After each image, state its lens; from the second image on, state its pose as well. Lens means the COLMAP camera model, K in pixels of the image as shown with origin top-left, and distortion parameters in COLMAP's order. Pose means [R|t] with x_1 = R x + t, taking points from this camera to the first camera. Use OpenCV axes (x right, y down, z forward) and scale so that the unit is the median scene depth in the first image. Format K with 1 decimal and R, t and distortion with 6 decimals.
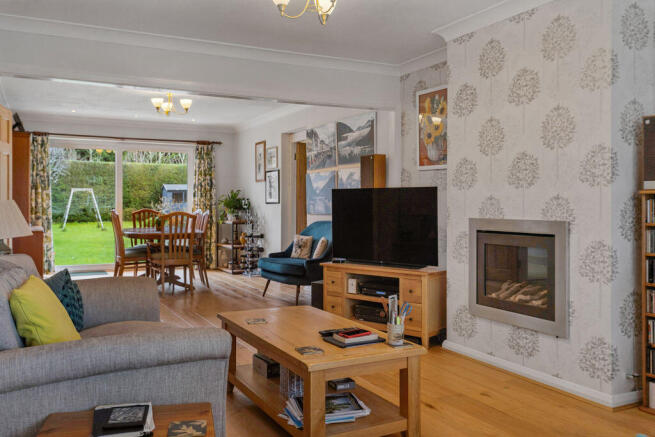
lens RADIAL K [[608.2, 0, 341.2], [0, 608.2, 206.1], [0, 0, 1]] dist [-0.000853, 0.011270]
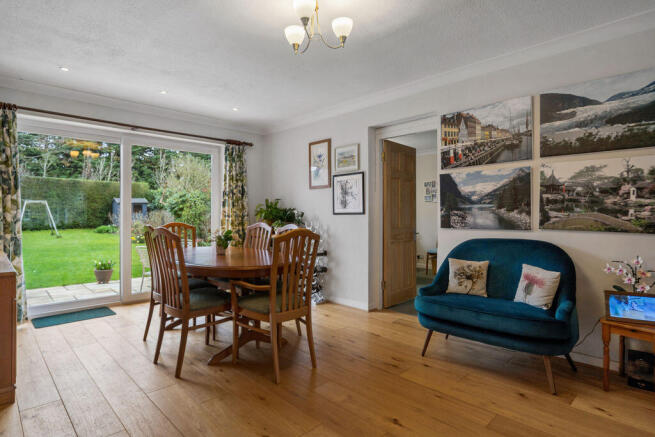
lens RADIAL K [[360.9, 0, 325.3], [0, 360.9, 214.4], [0, 0, 1]] dist [0.015083, -0.001800]
pose [[0.958428, -0.003234, 0.285316, -0.273034], [0.003423, 0.999994, -0.000162, -0.003720], [-0.285314, 0.001131, 0.958433, 0.528327]]
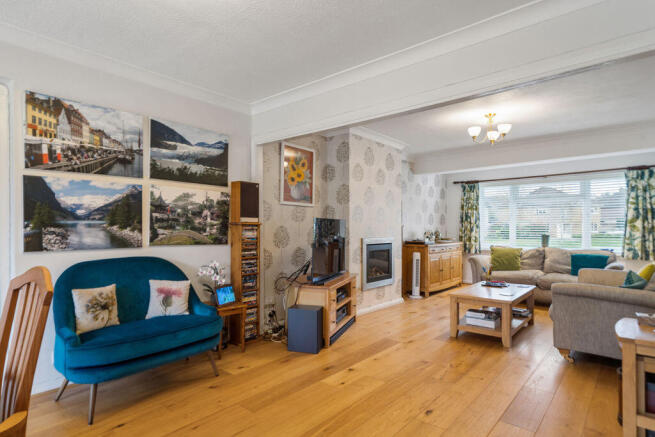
lens RADIAL K [[360.9, 0, 318.3], [0, 360.9, 230.6], [0, 0, 1]] dist [0.015083, -0.001800]
pose [[-0.355642, -0.007009, 0.934596, -0.371939], [0.001946, 0.999964, 0.008239, -0.006780], [-0.934620, 0.004749, -0.355615, 0.751332]]
